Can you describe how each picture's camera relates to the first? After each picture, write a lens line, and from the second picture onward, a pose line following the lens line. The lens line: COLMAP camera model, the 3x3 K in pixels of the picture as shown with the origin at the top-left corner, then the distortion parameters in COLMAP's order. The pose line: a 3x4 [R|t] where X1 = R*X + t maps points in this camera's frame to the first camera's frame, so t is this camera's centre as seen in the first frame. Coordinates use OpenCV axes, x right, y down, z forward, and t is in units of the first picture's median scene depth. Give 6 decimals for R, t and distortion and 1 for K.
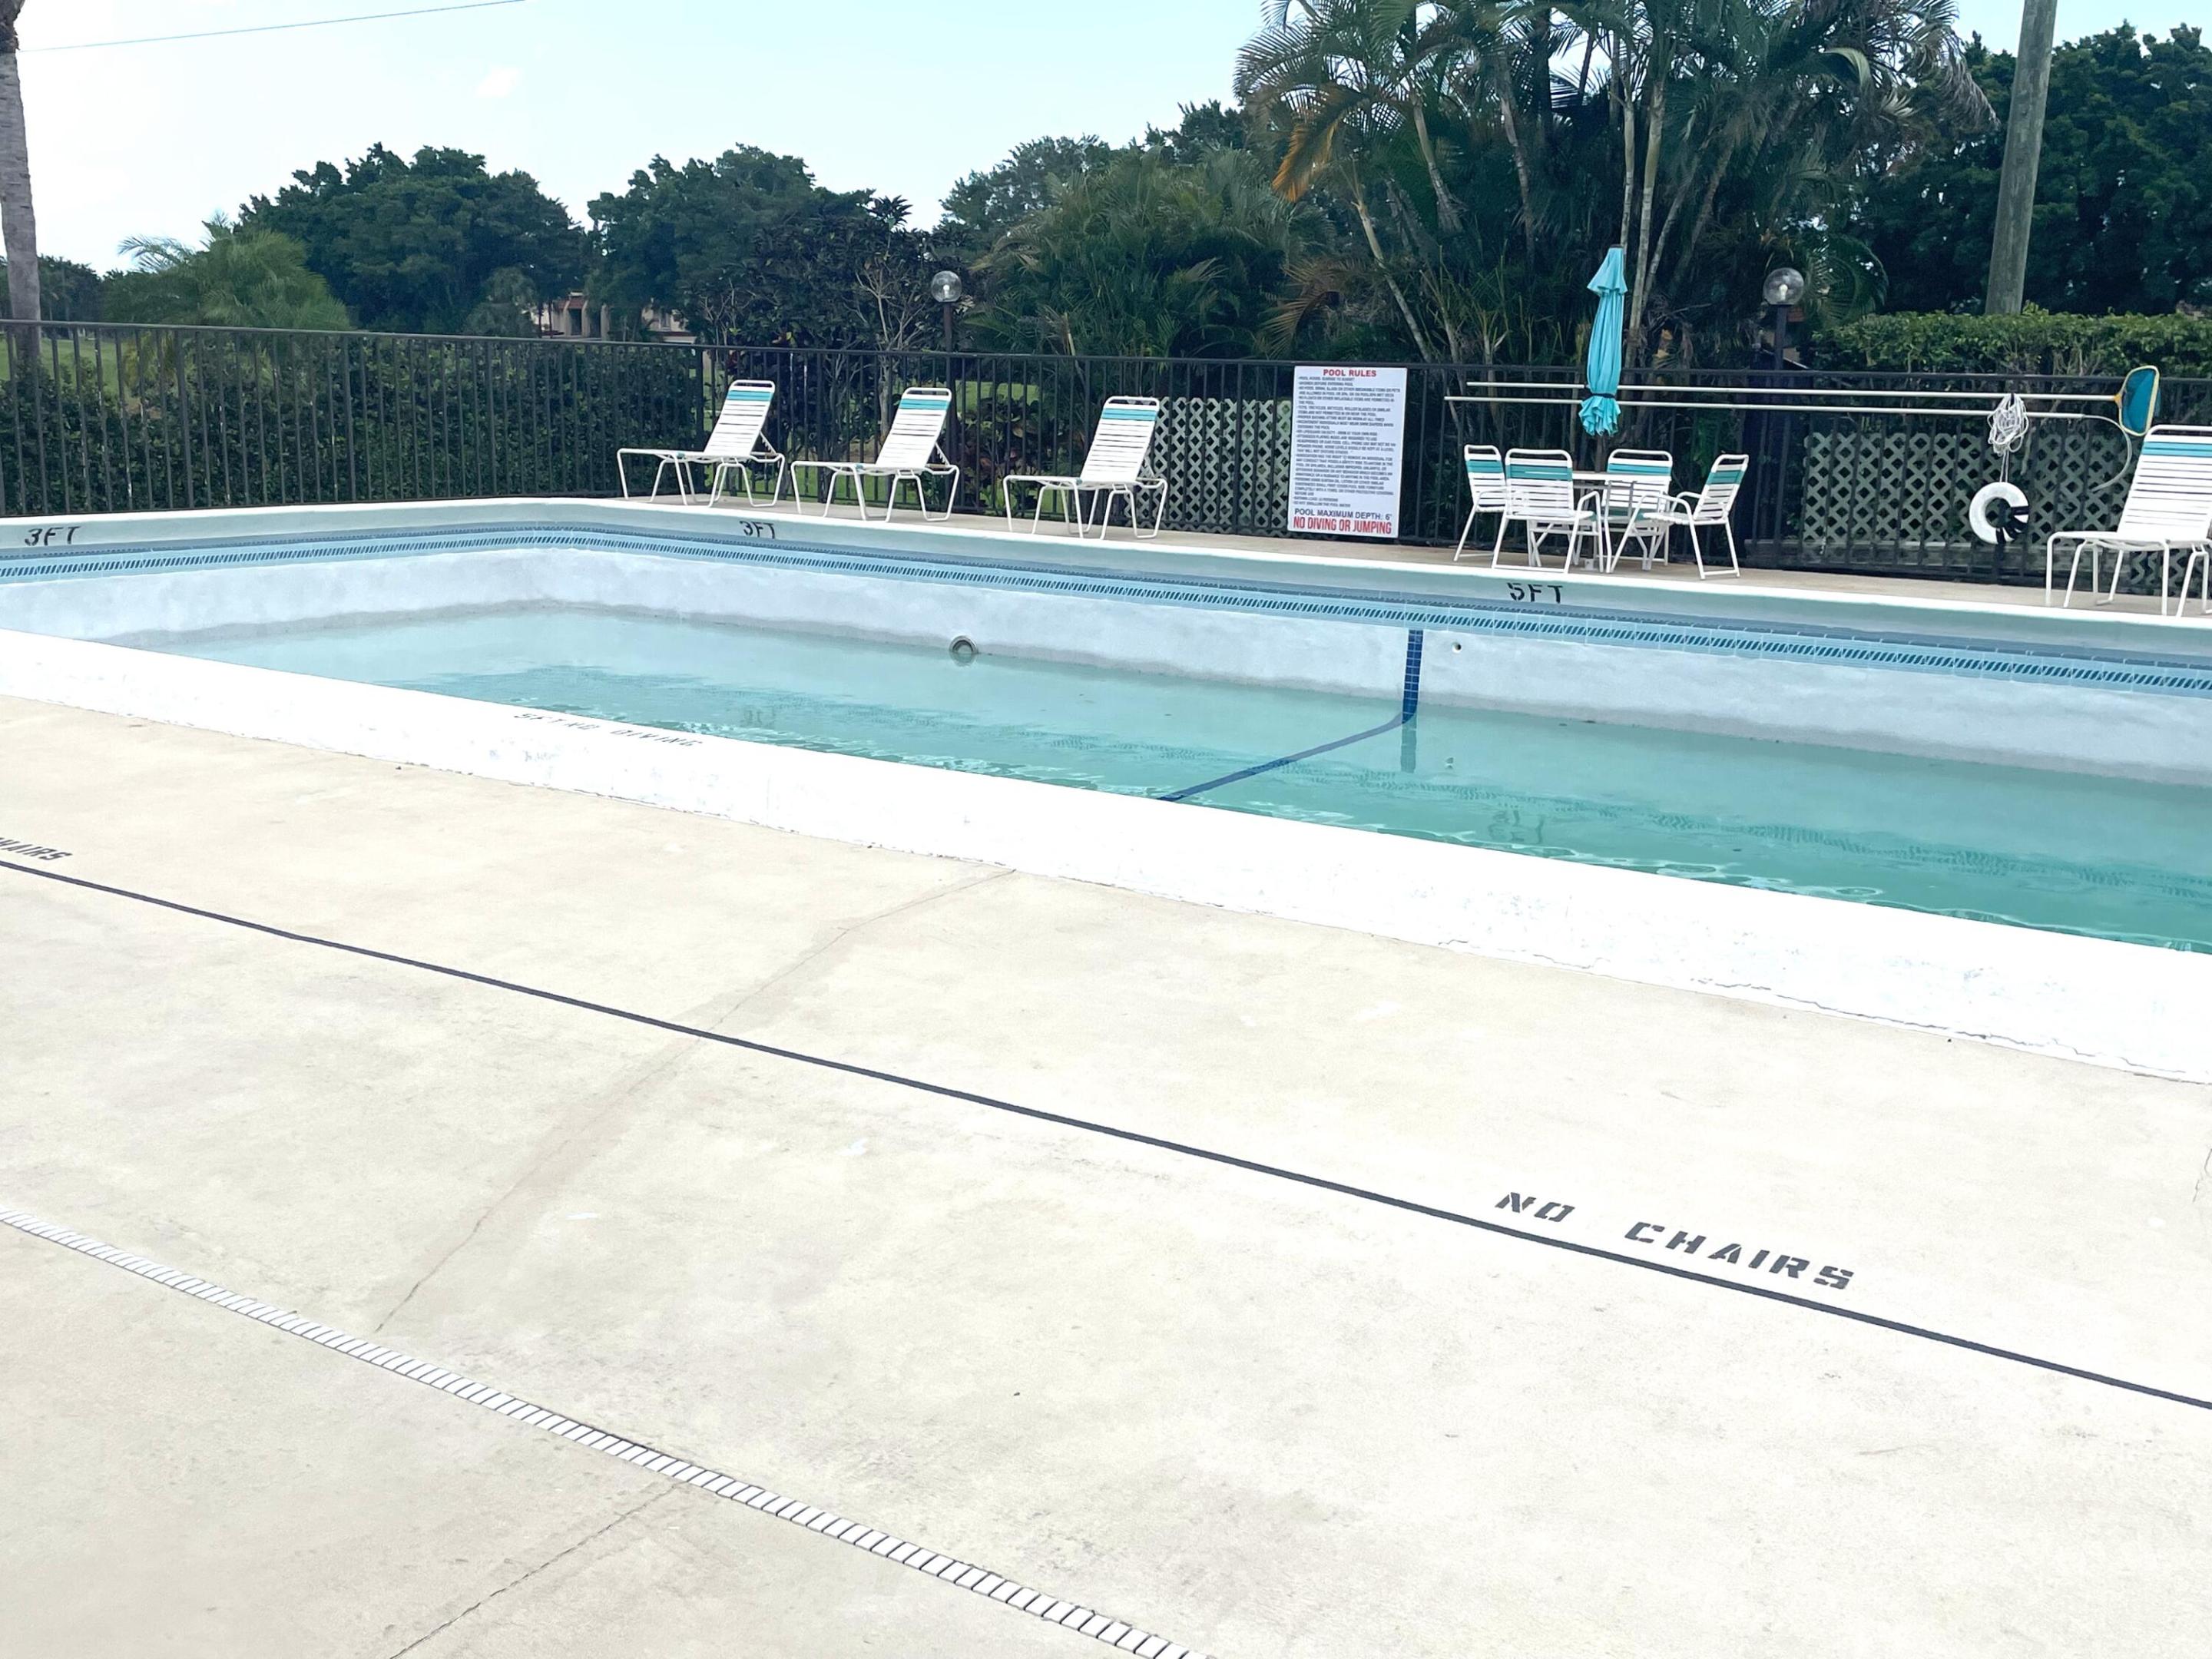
lens RADIAL K [[2179.1, 0, 1106.0], [0, 2179.1, 829.5], [0, 0, 1]] dist [0.033630, 0.018281]
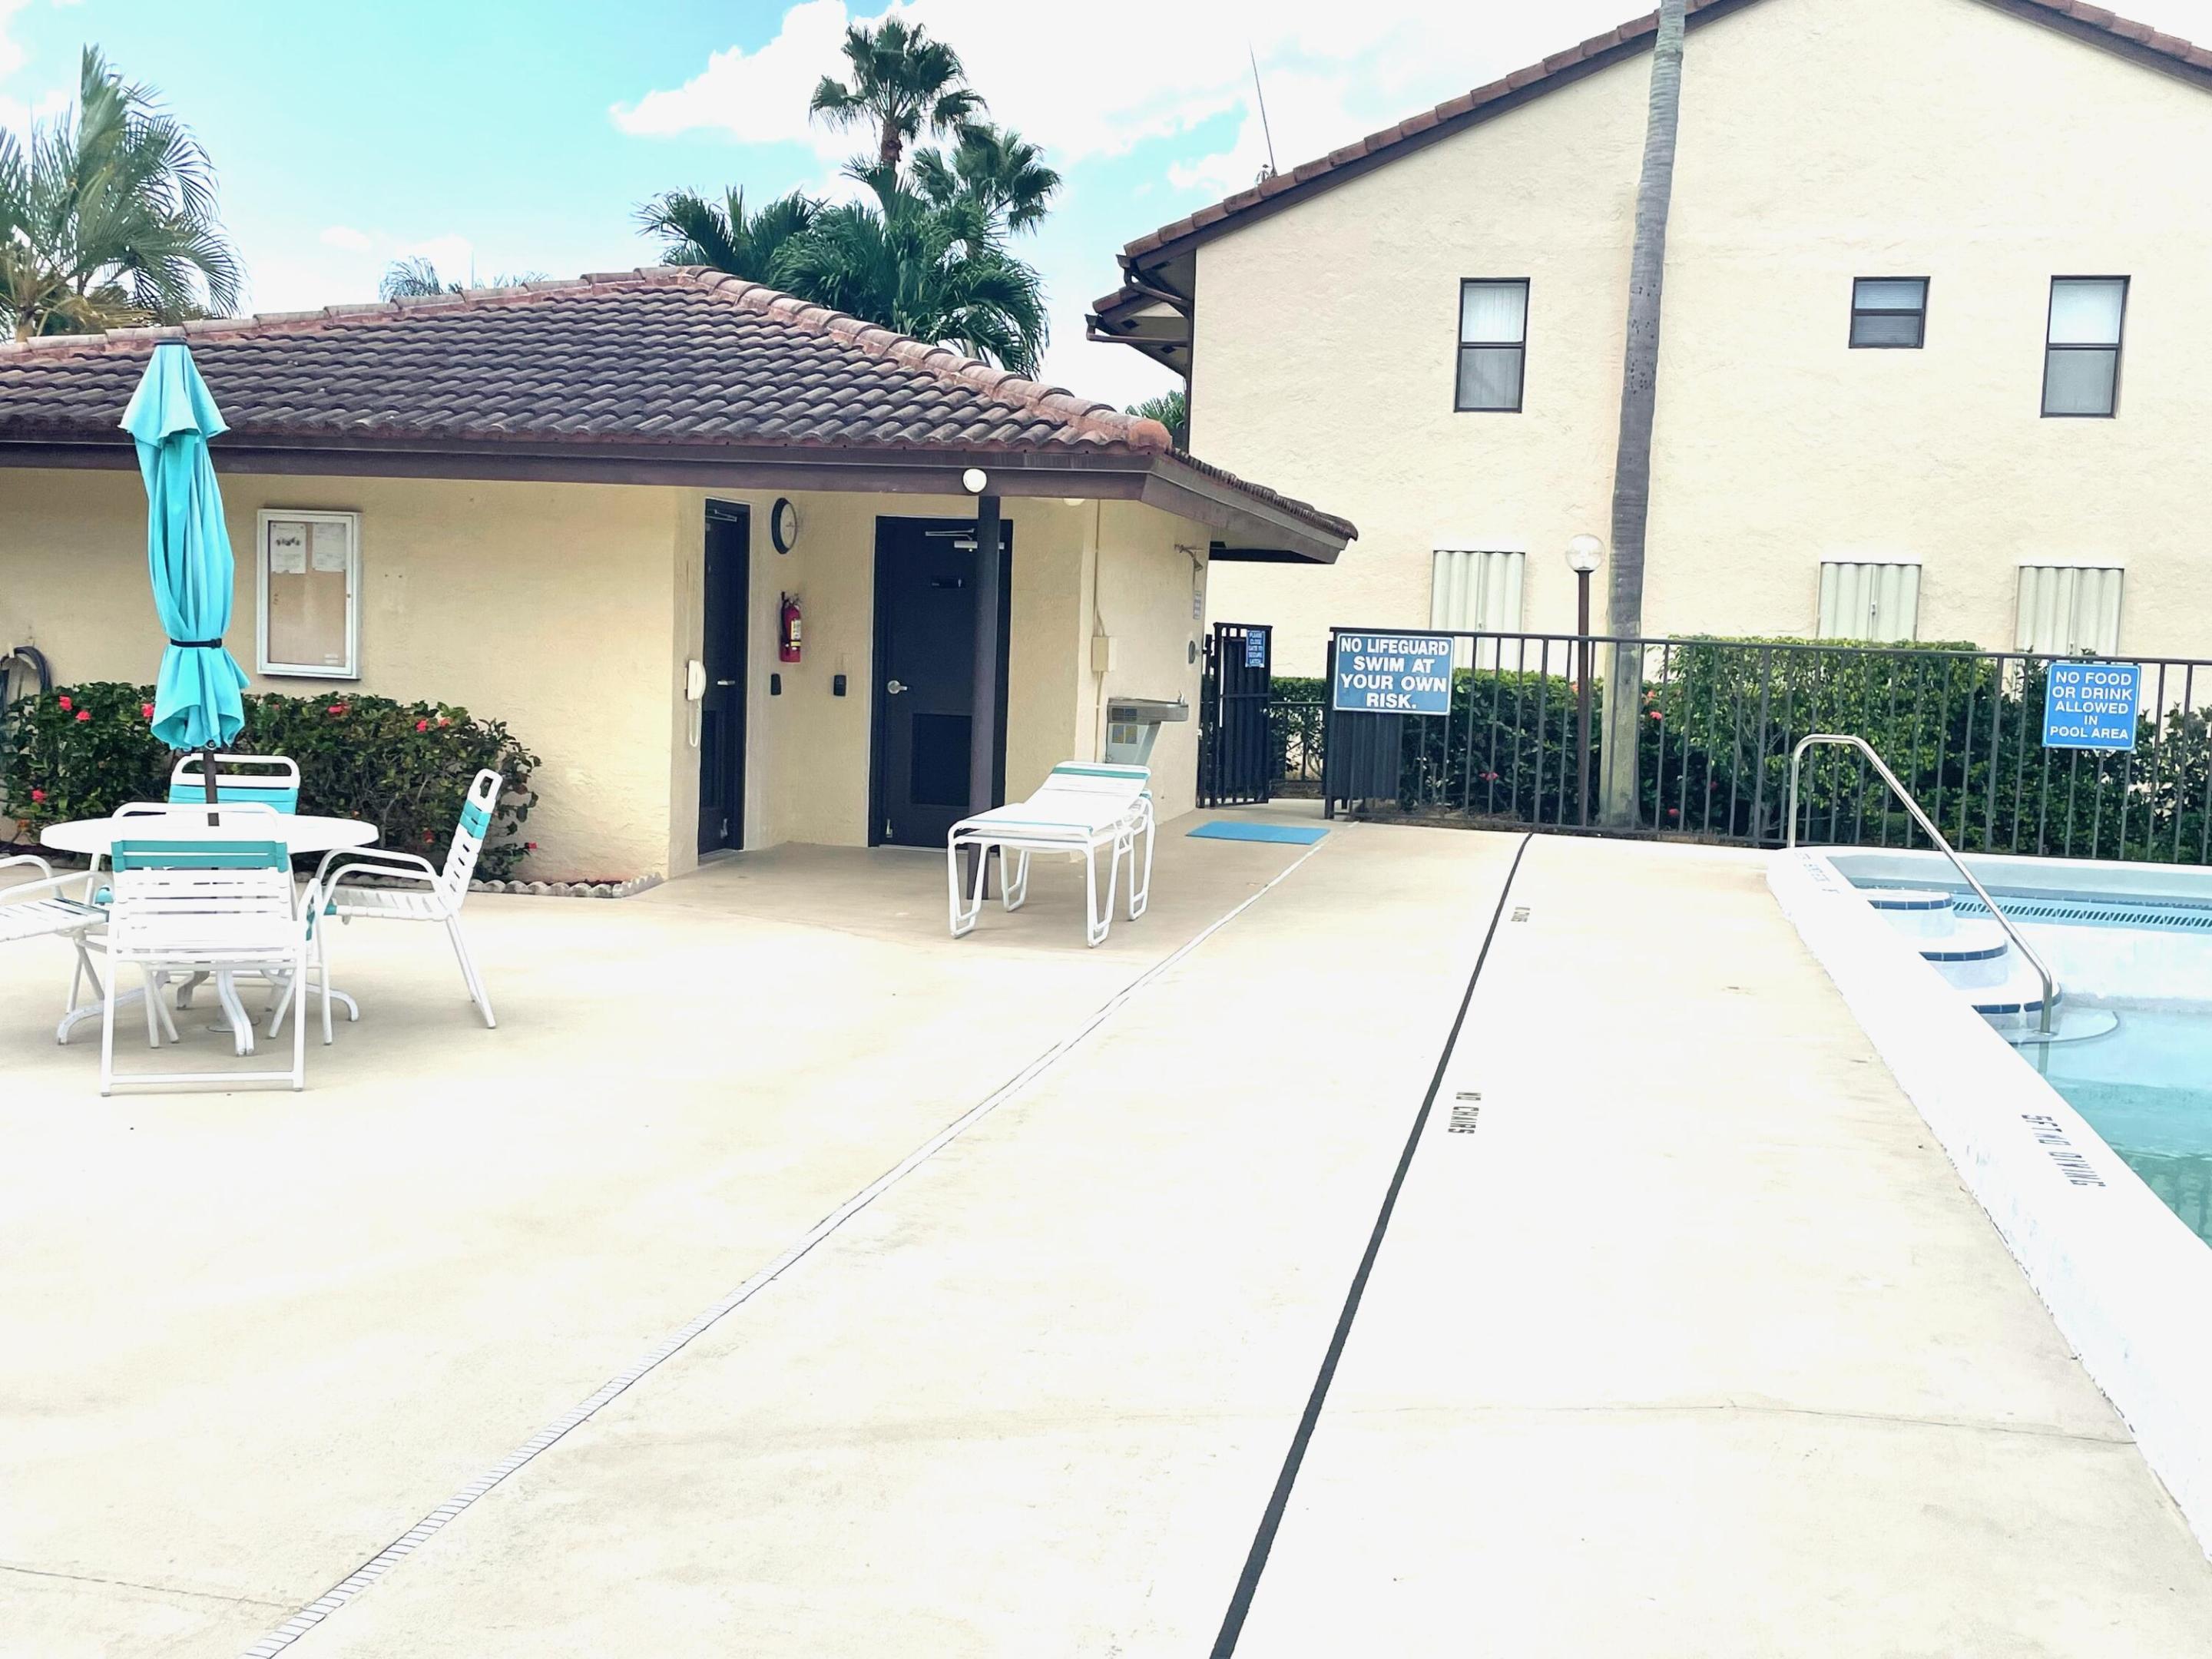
lens RADIAL K [[2179.1, 0, 1106.0], [0, 2179.1, 829.5], [0, 0, 1]] dist [0.033630, 0.018281]
pose [[0.341273, 0.083194, -0.936276, 0.815126], [-0.225636, 0.974202, 0.004319, -0.168489], [0.912481, 0.209783, 0.351240, 0.709966]]
